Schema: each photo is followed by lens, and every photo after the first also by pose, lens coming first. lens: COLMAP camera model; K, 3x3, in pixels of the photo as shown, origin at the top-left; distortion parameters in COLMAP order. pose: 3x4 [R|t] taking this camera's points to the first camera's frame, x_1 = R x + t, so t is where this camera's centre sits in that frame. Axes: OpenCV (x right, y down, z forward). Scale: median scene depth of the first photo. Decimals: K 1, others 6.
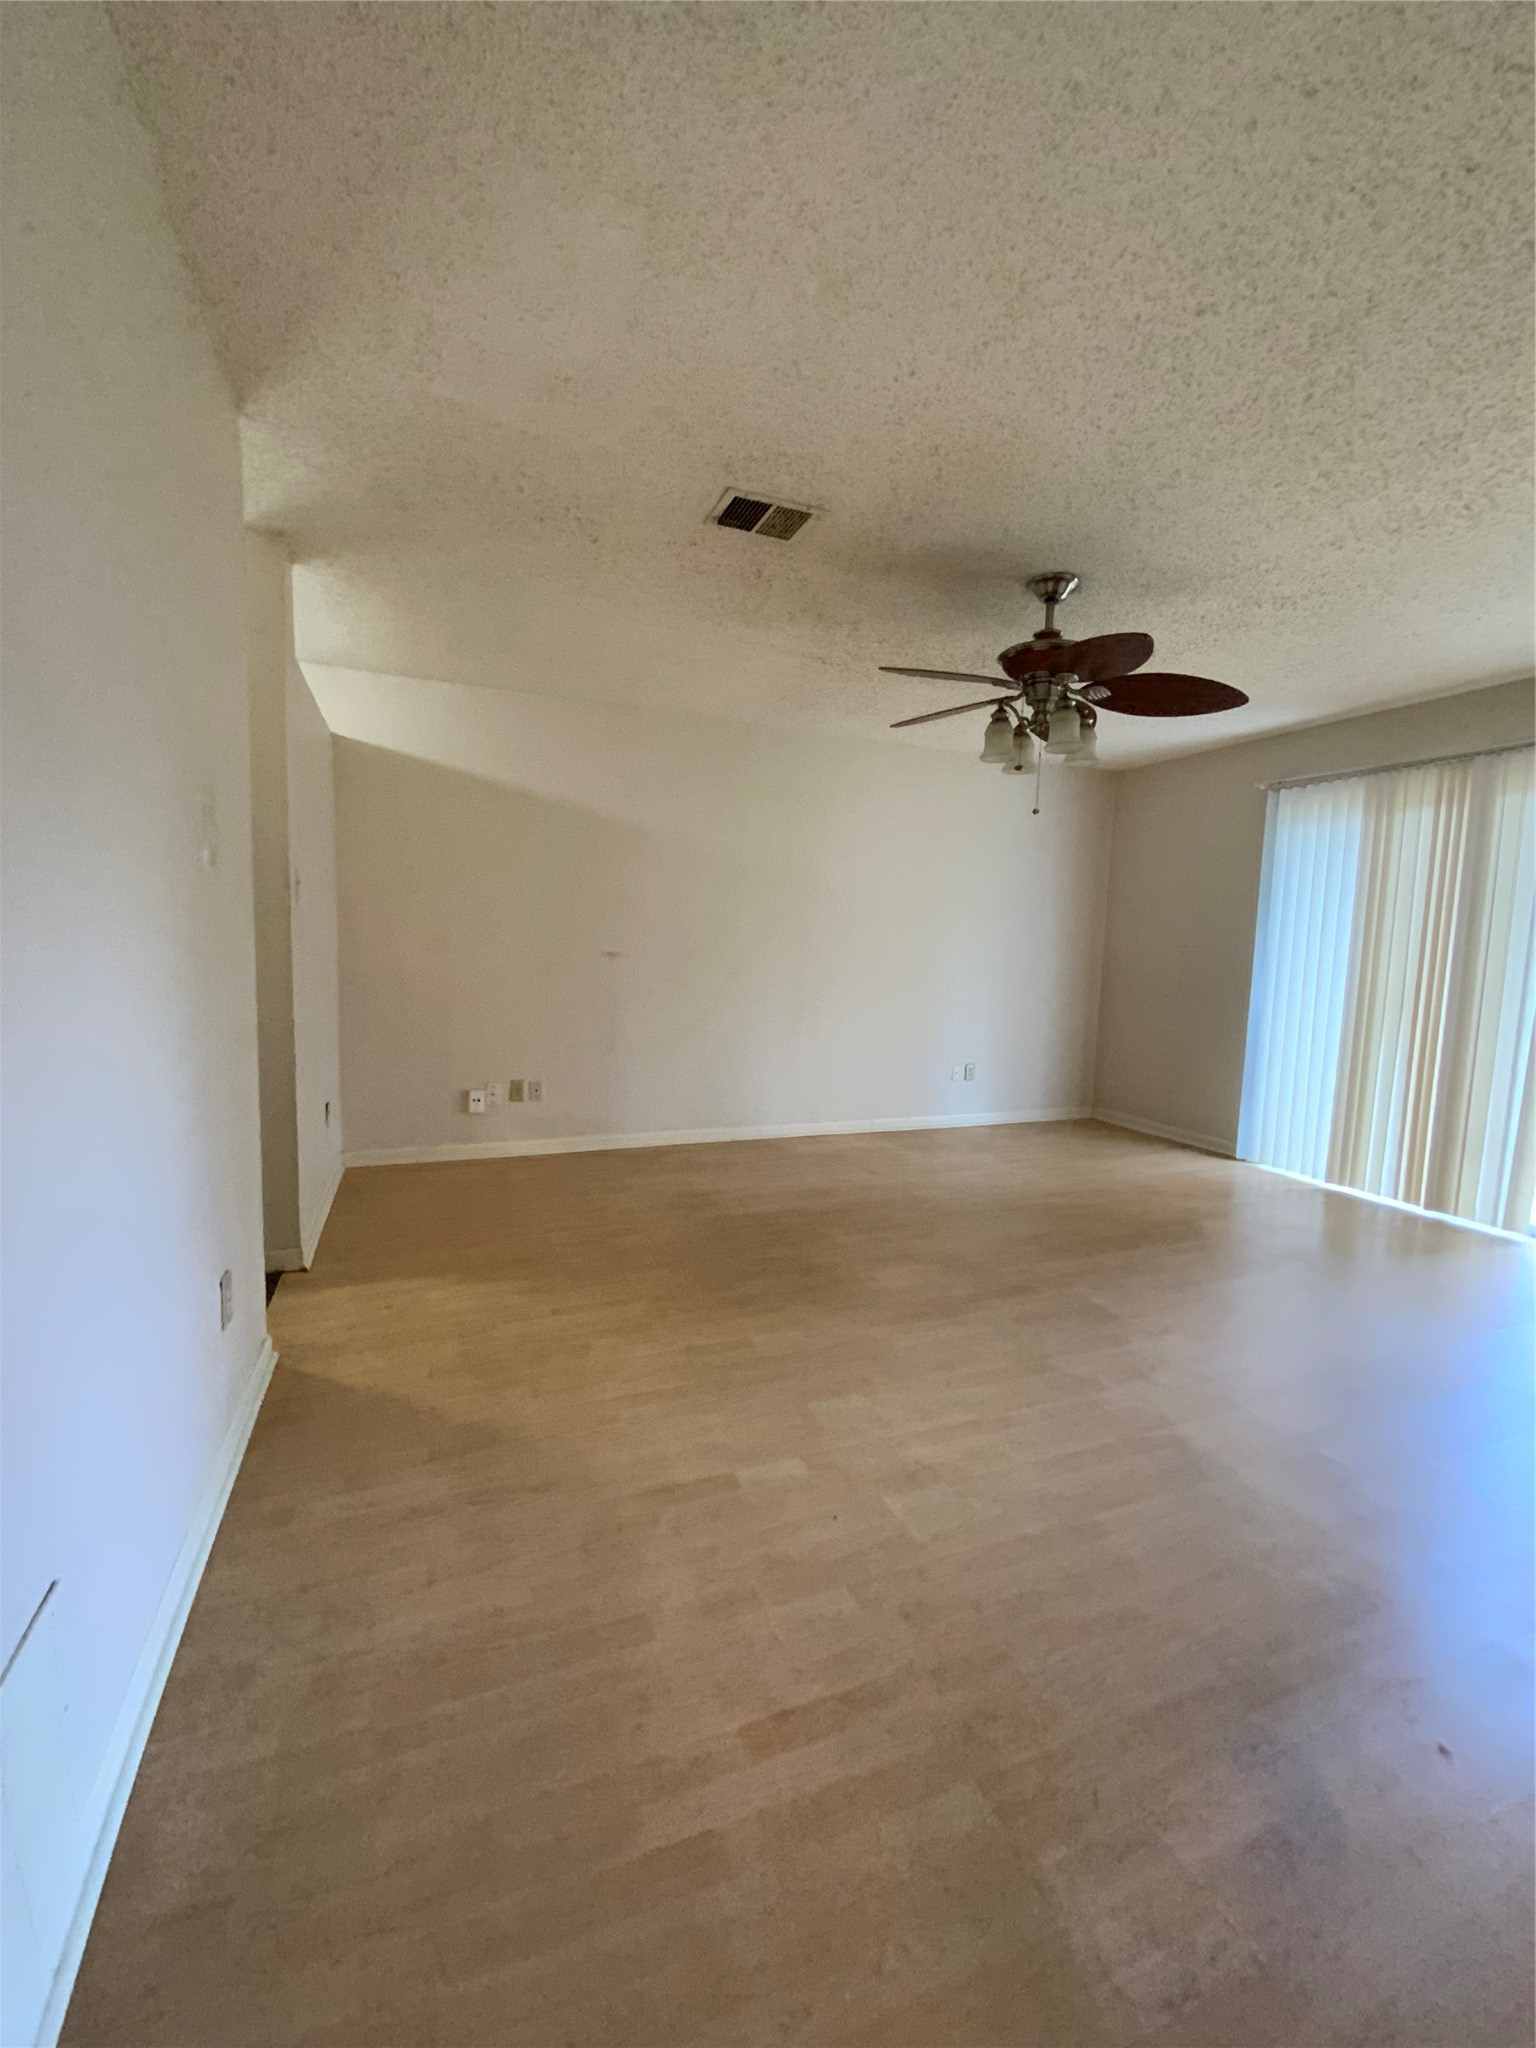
lens RADIAL K [[828.7, 0, 768.0], [0, 828.7, 1024.0], [0, 0, 1]] dist [0.011333, -0.017923]
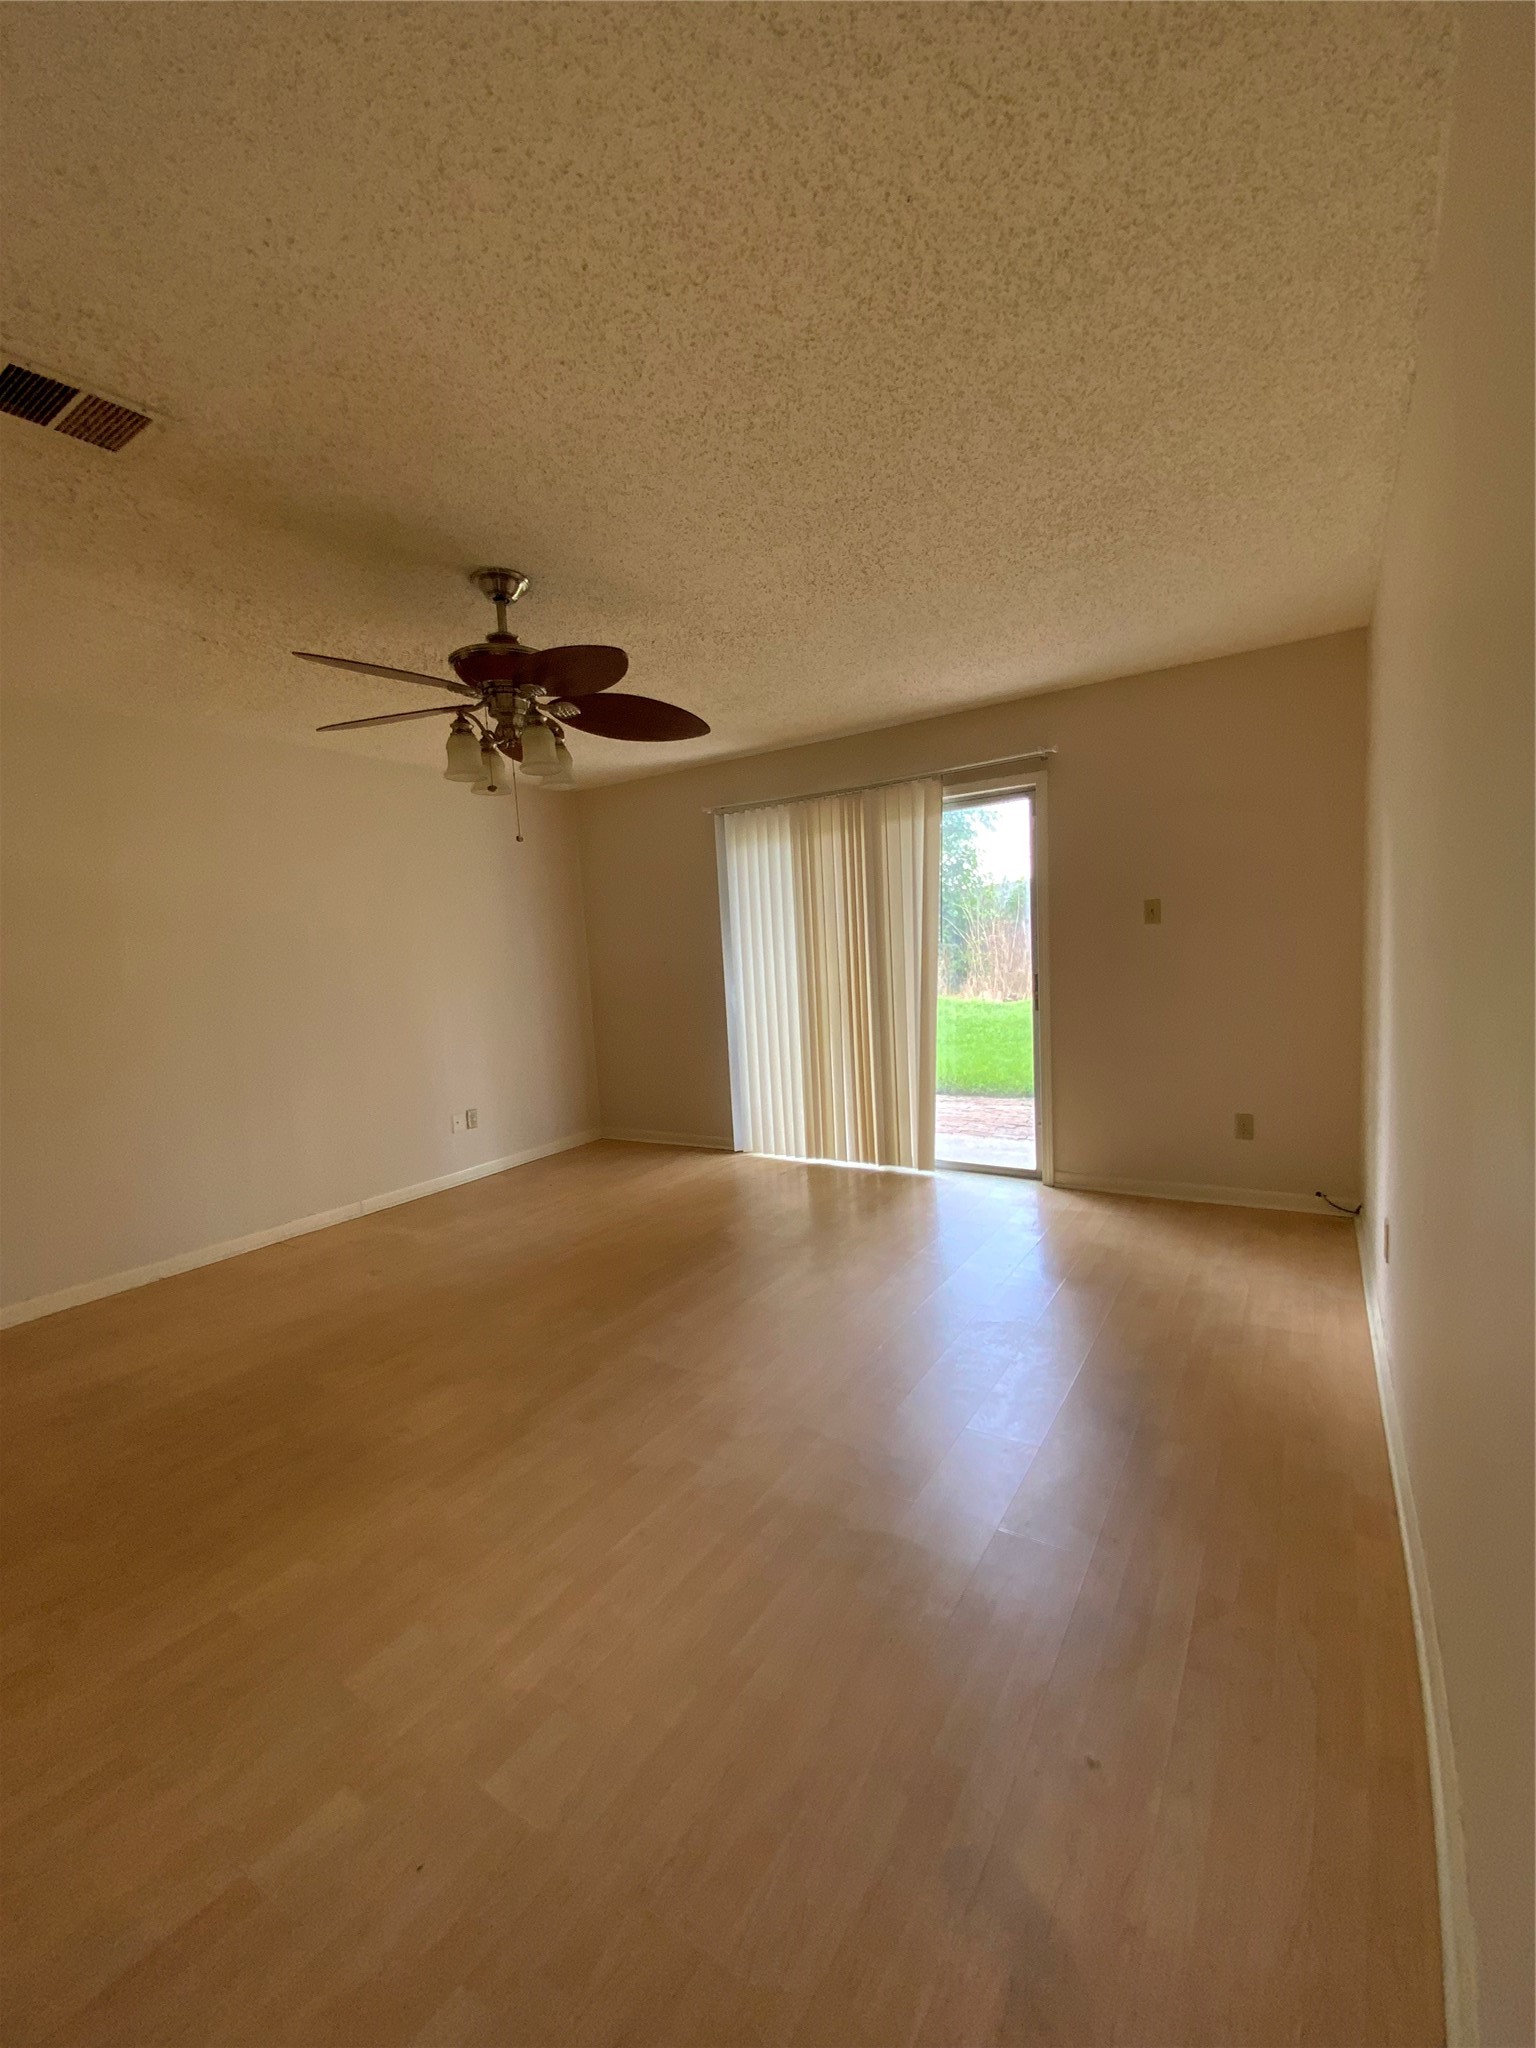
lens RADIAL K [[827.9, 0, 776.4], [0, 827.9, 1028.6], [0, 0, 1]] dist [0.011007, -0.012846]
pose [[0.807194, -0.130994, 0.575568, 0.009453], [0.136362, 0.990072, 0.034093, -0.048860], [-0.574320, 0.050966, 0.817043, 0.133255]]
